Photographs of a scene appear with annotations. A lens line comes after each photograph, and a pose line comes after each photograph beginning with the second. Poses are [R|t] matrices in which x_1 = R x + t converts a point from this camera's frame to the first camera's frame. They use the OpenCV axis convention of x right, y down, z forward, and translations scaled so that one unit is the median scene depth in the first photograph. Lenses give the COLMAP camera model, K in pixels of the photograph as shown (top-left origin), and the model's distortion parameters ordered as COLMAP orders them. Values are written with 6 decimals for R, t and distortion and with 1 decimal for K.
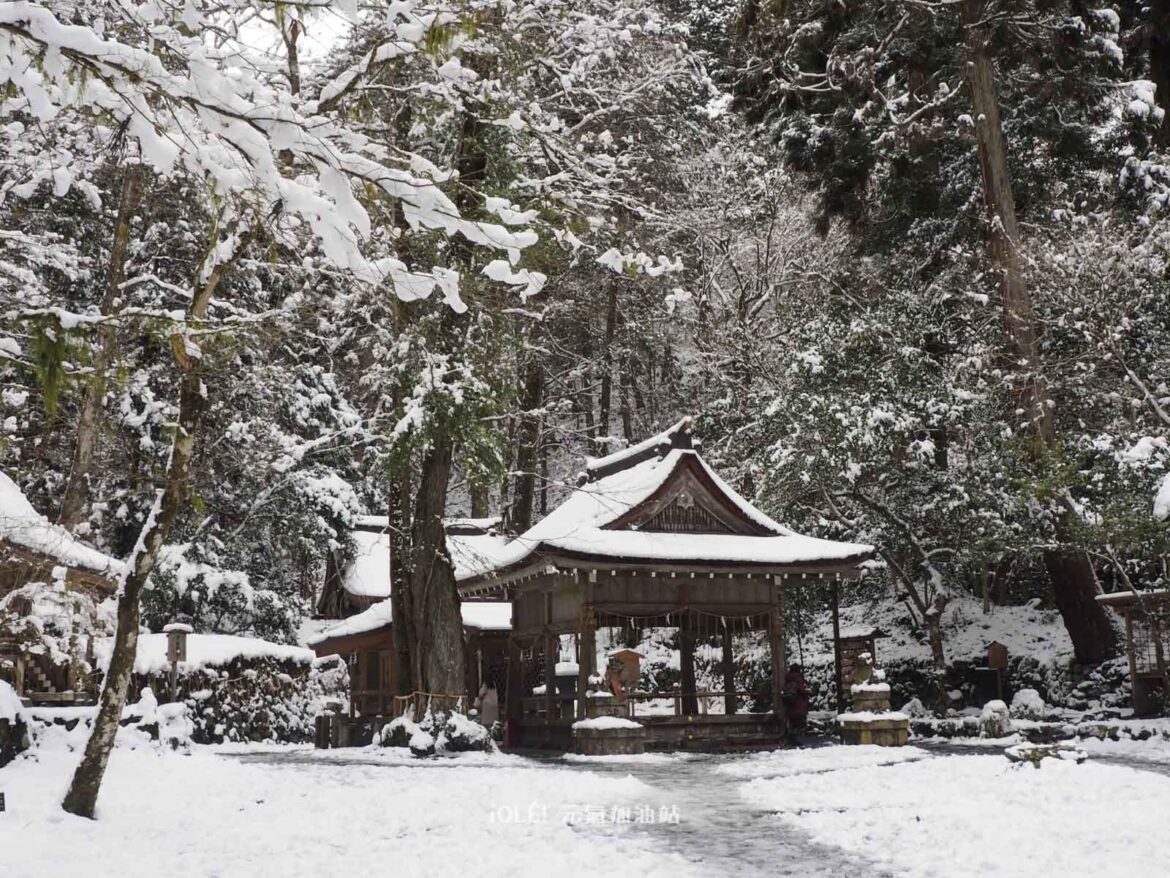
lens RADIAL K [[1350.1, 0, 585.0], [0, 1350.1, 439.0], [0, 0, 1]] dist [0.015842, 0.022267]
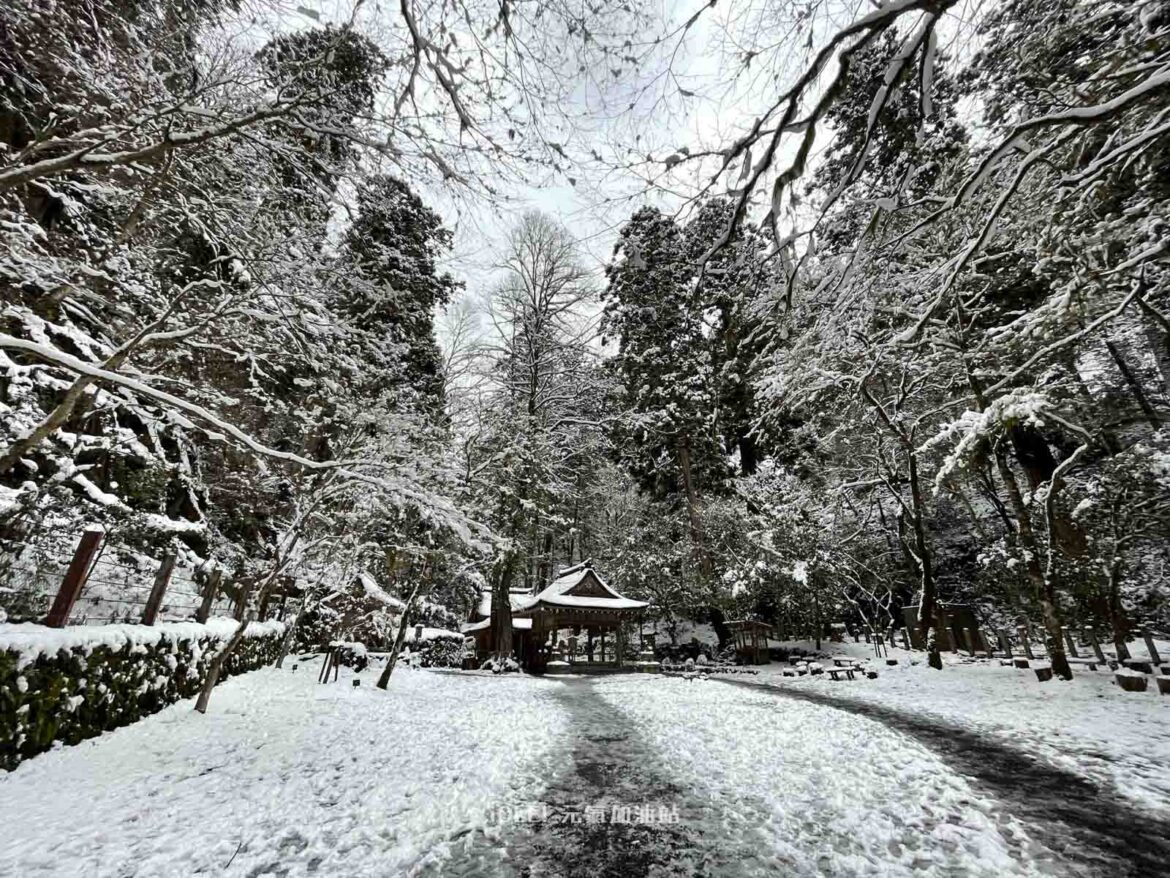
lens RADIAL K [[472.2, 0, 585.0], [0, 472.2, 439.0], [0, 0, 1]] dist [0.011171, -0.000029]
pose [[0.999486, 0.030176, 0.010861, 0.043962], [-0.026743, 0.971111, -0.237126, -0.024459], [-0.017703, 0.236713, 0.971418, -0.134335]]
